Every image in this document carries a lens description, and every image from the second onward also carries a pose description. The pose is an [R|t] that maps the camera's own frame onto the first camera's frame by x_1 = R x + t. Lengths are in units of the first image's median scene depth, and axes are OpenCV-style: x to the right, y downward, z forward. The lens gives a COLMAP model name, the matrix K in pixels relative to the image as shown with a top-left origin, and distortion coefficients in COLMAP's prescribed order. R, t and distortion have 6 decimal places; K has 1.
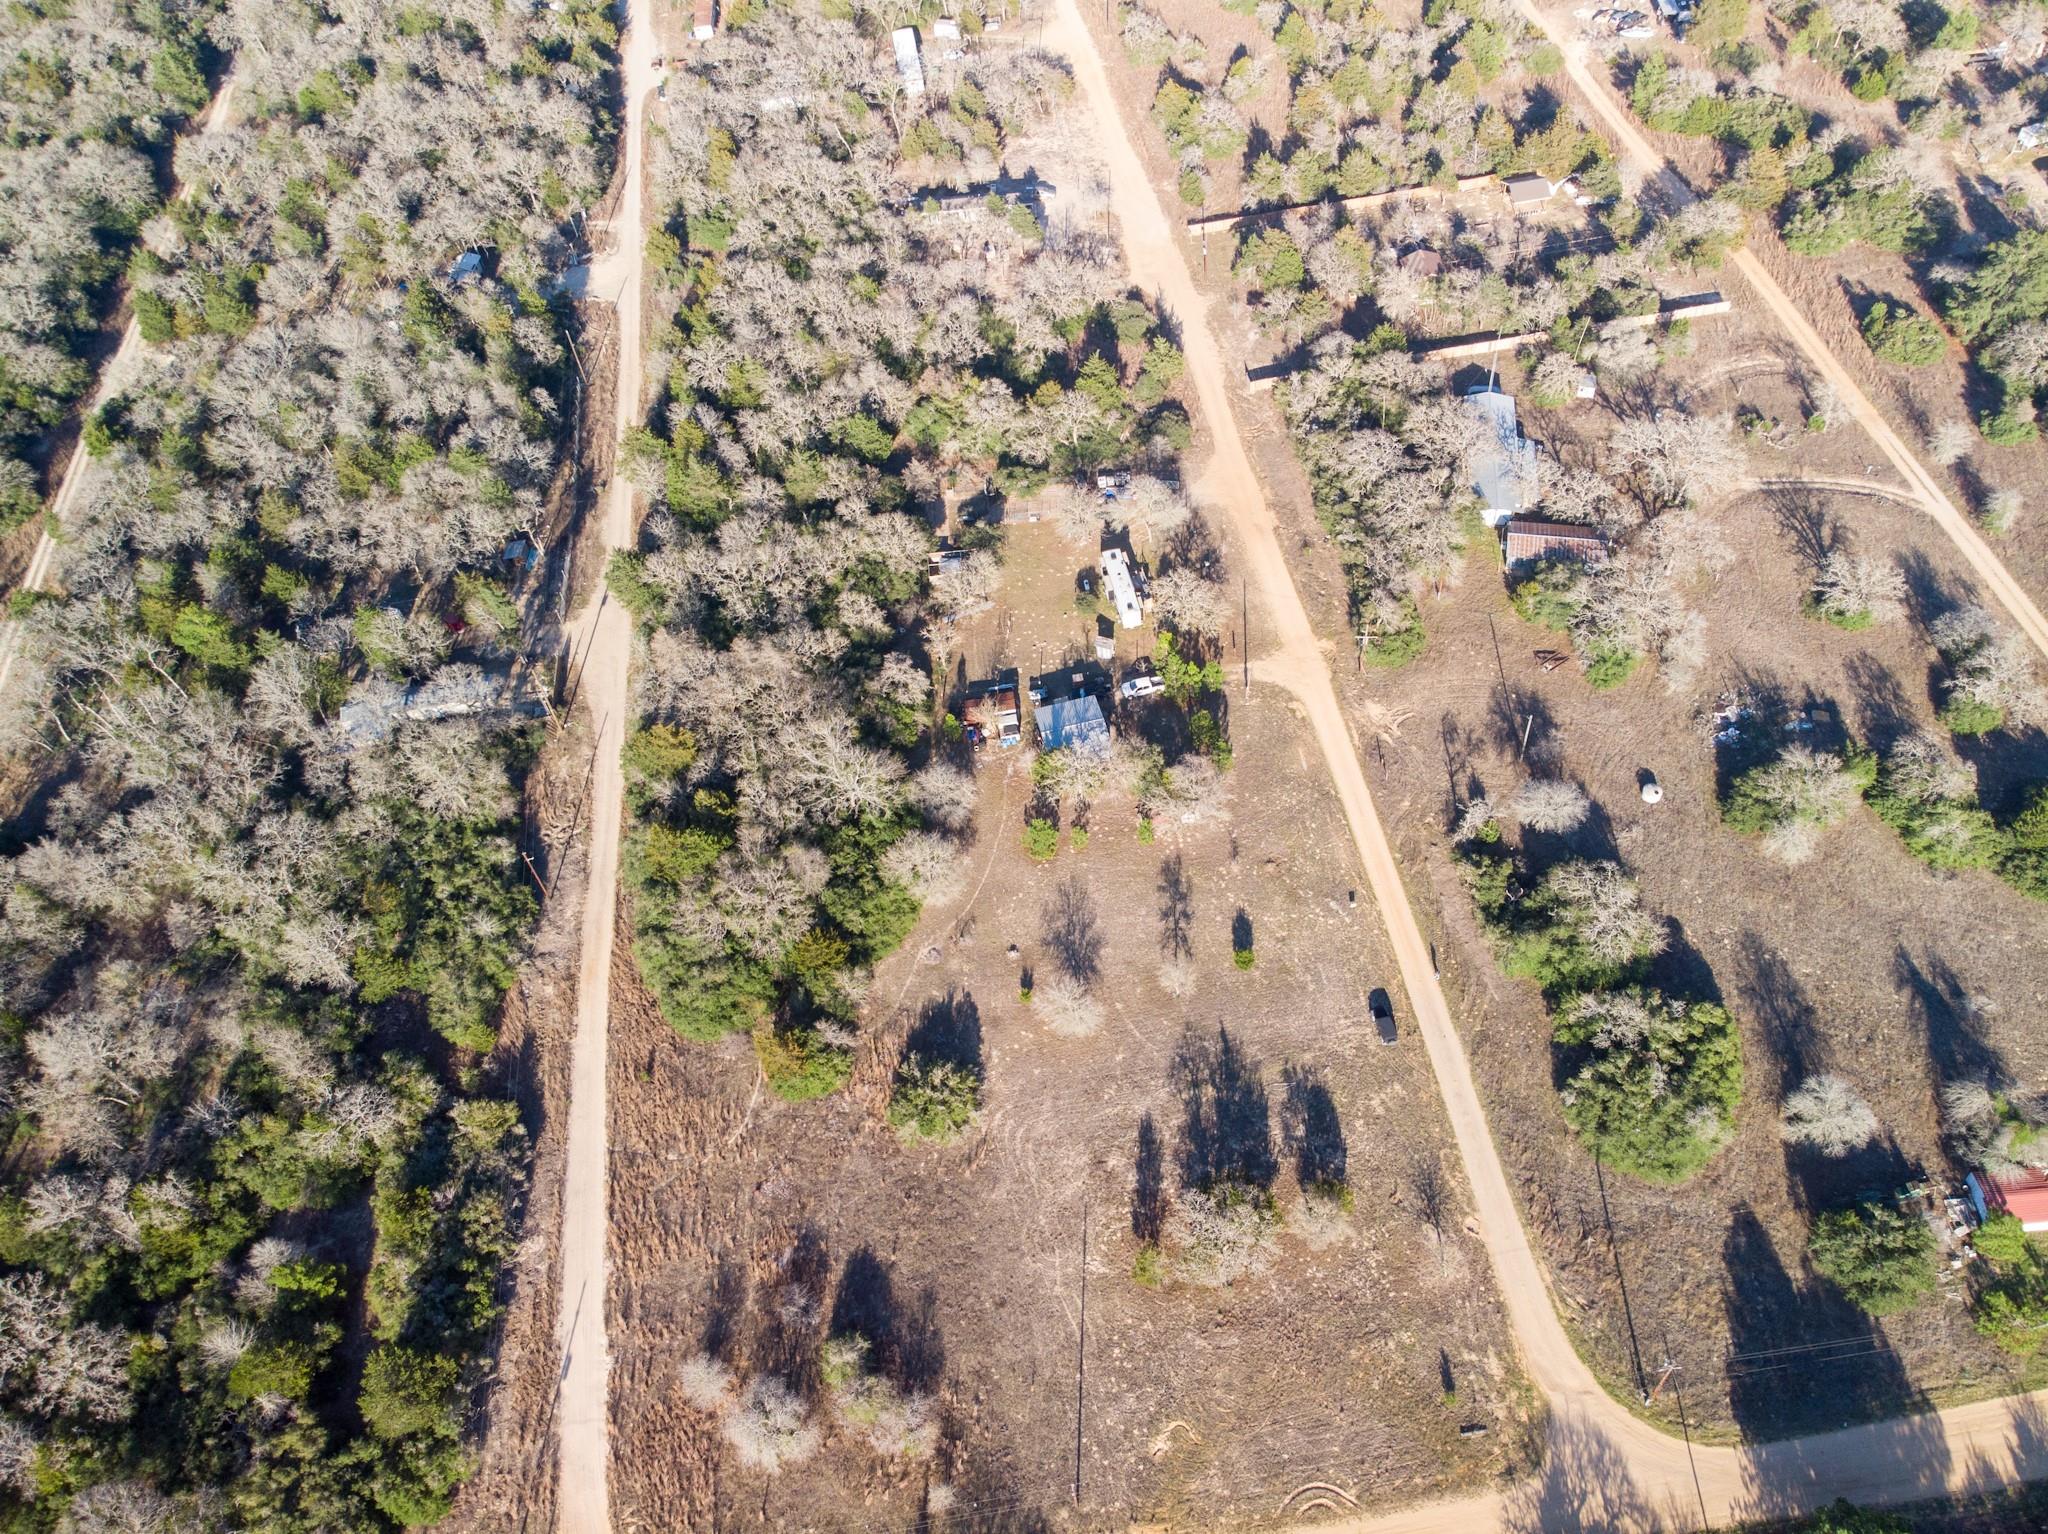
lens RADIAL K [[1513.9, 0, 1025.1], [0, 1513.9, 762.6], [0, 0, 1]] dist [0.001345, 0.013396]
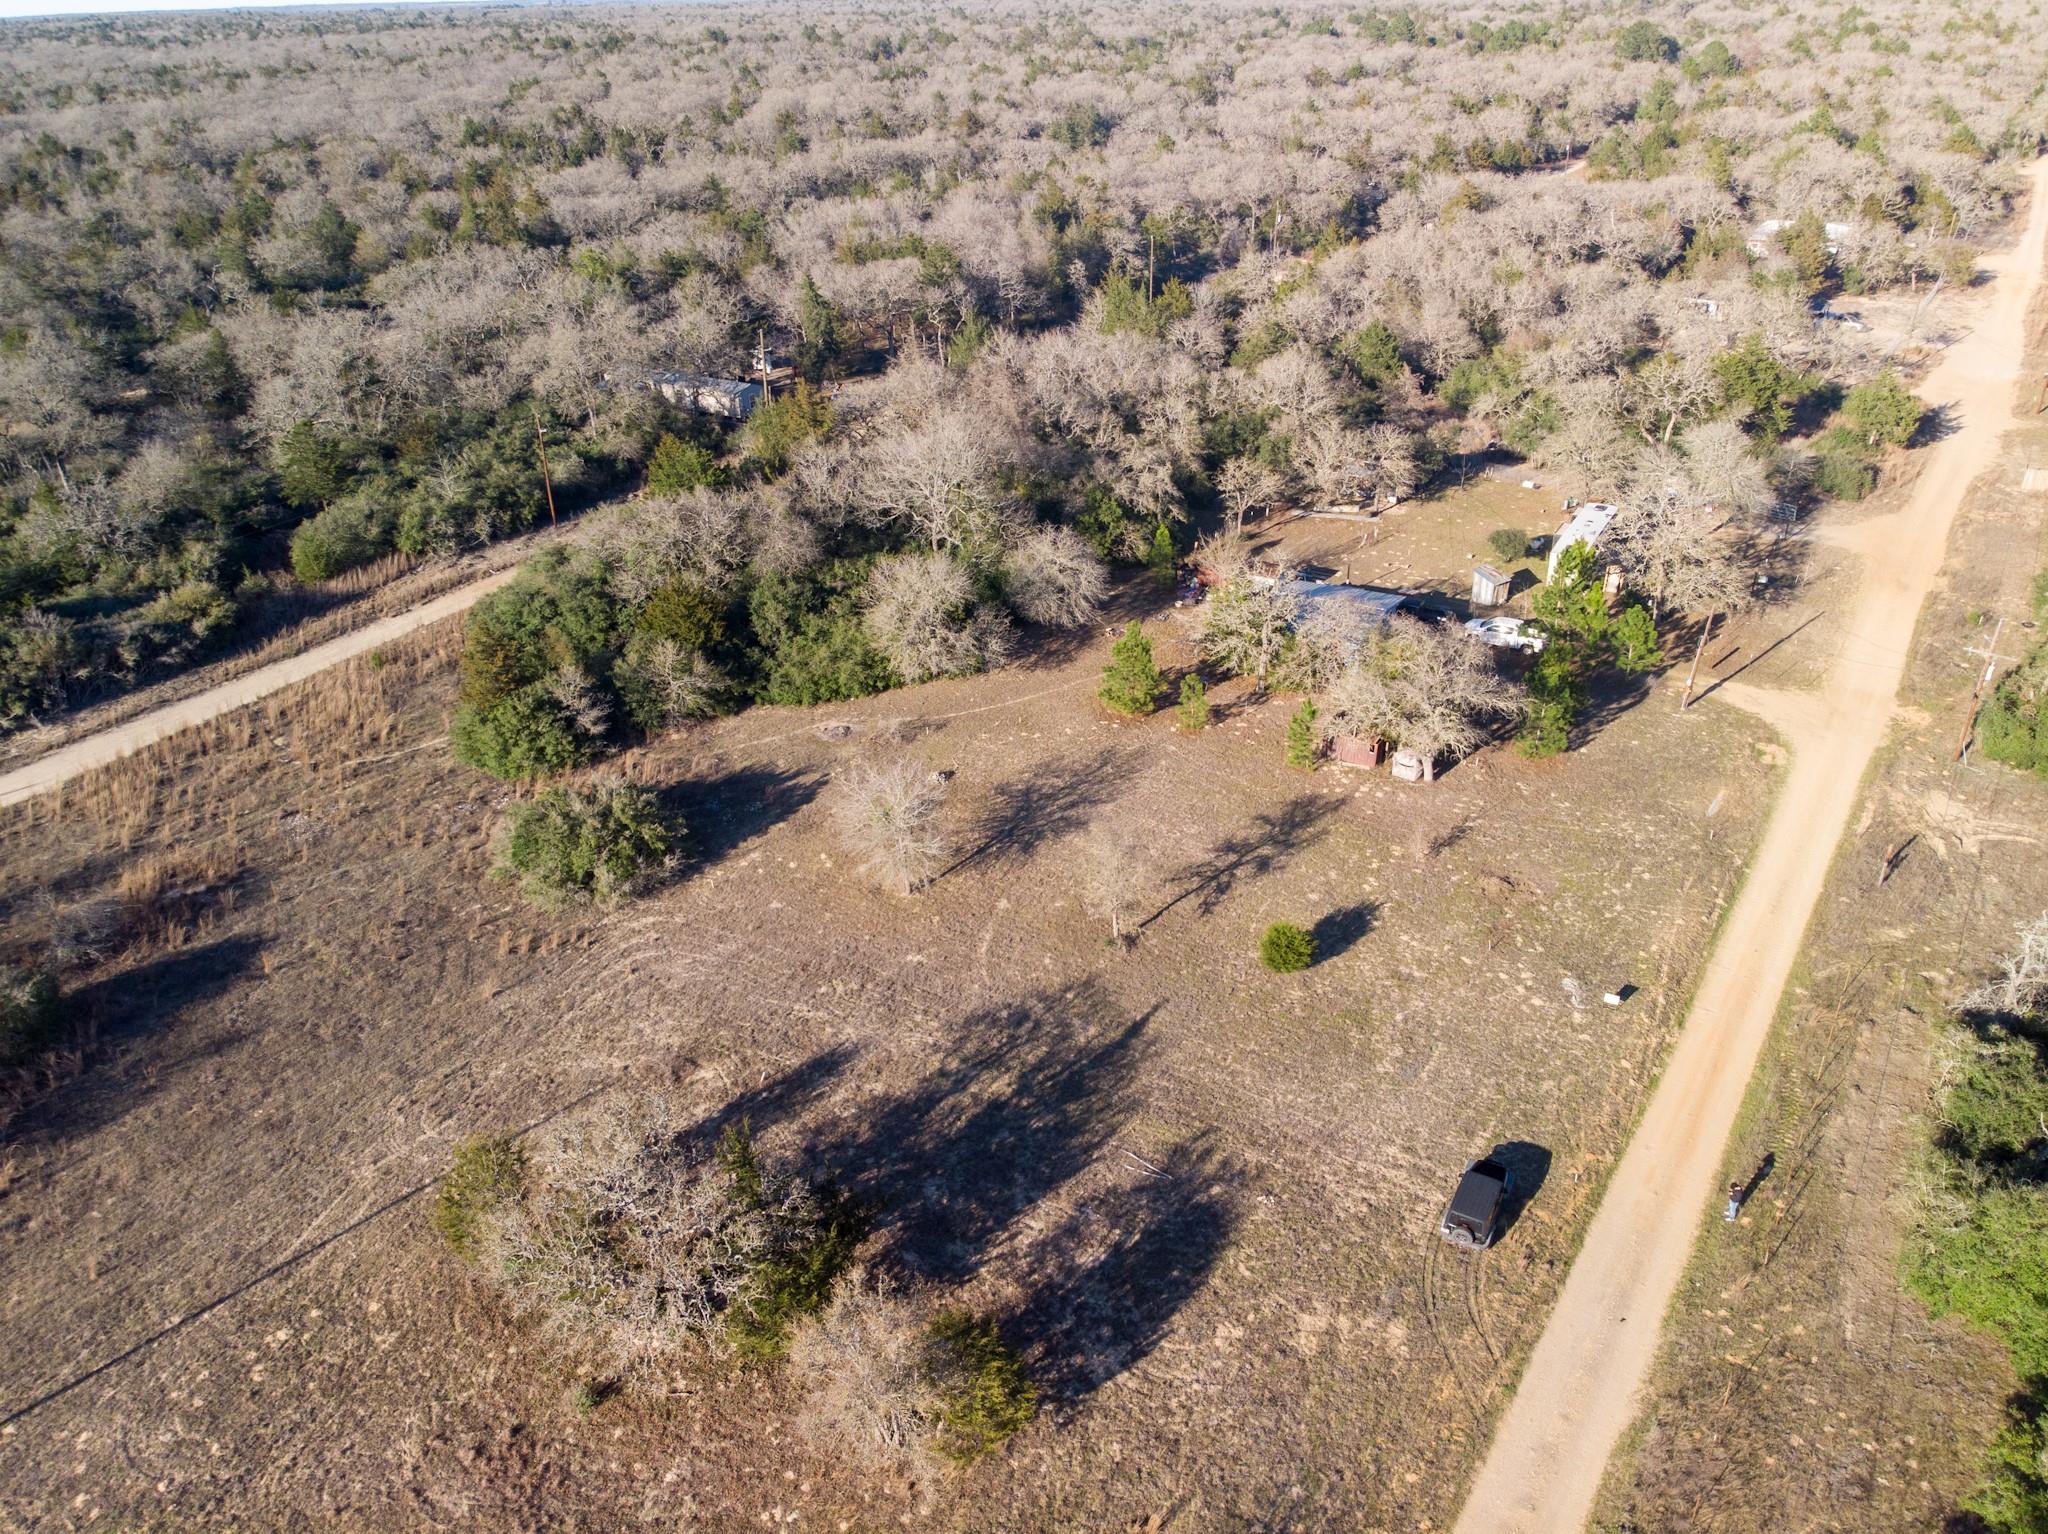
lens RADIAL K [[1502.1, 0, 1025.3], [0, 1502.1, 770.1], [0, 0, 1]] dist [0.005983, 0.007919]
pose [[0.746550, 0.379455, -0.546514, 0.277848], [-0.546779, 0.817915, -0.179019, 0.188630], [0.379072, 0.432469, 0.818092, 0.553957]]
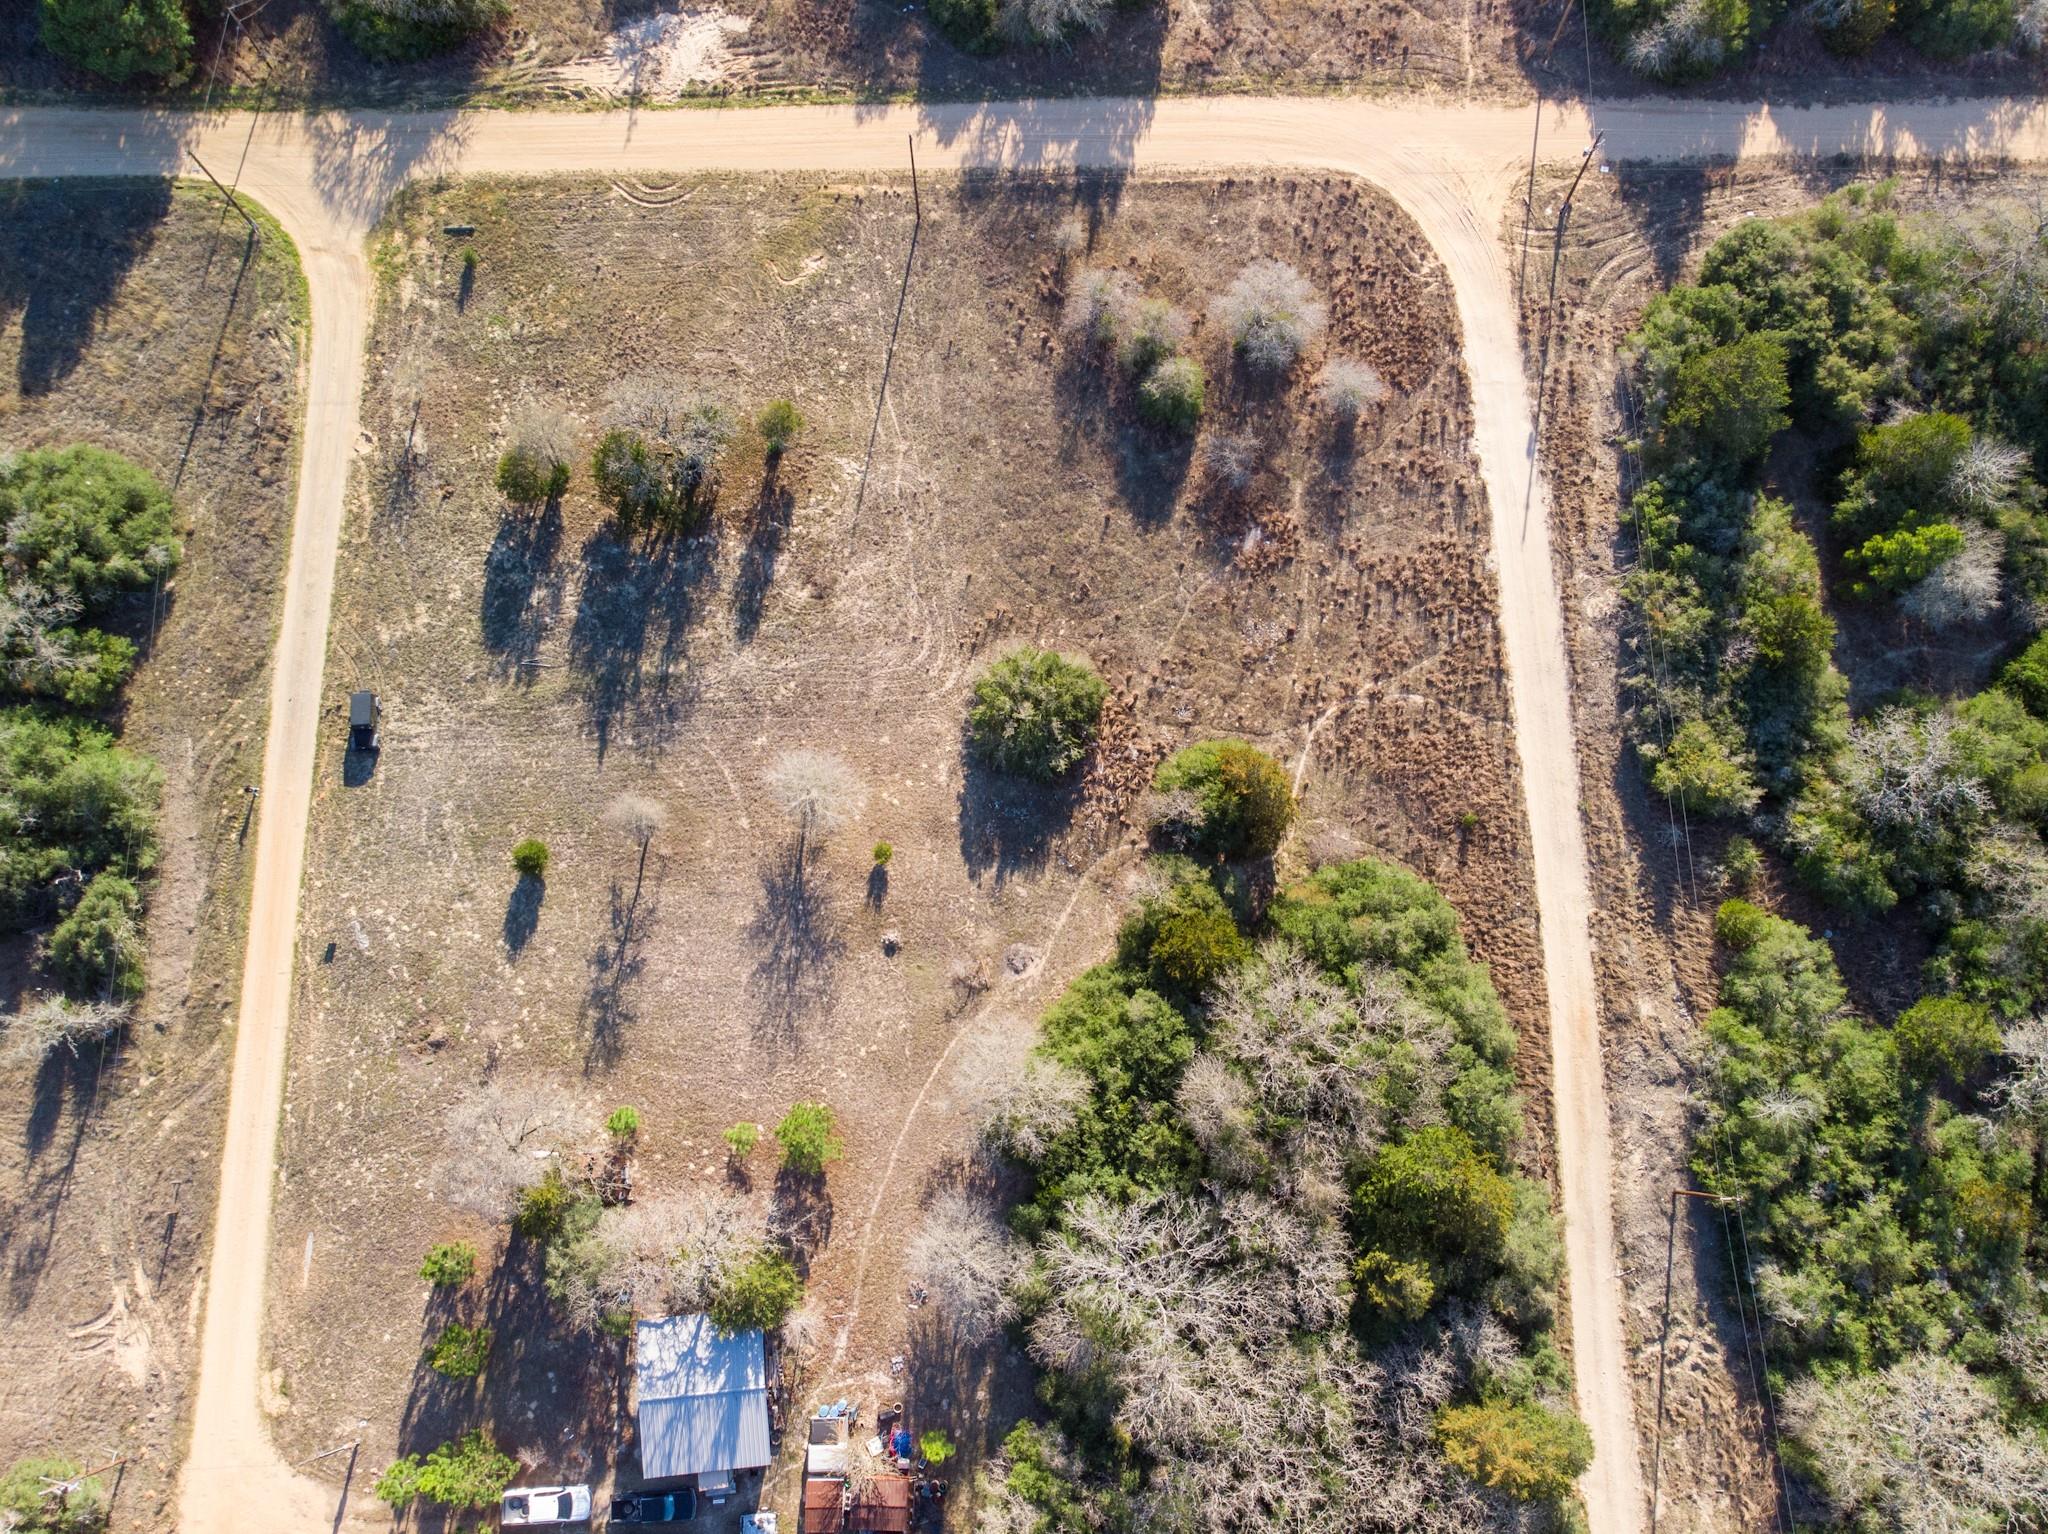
lens RADIAL K [[1513.9, 0, 1025.1], [0, 1513.9, 762.6], [0, 0, 1]] dist [0.001345, 0.013396]
pose [[-0.990275, -0.101275, 0.095391, -0.107912], [0.137410, -0.604625, 0.784568, -0.292332], [-0.021781, 0.790045, 0.612662, 0.525652]]
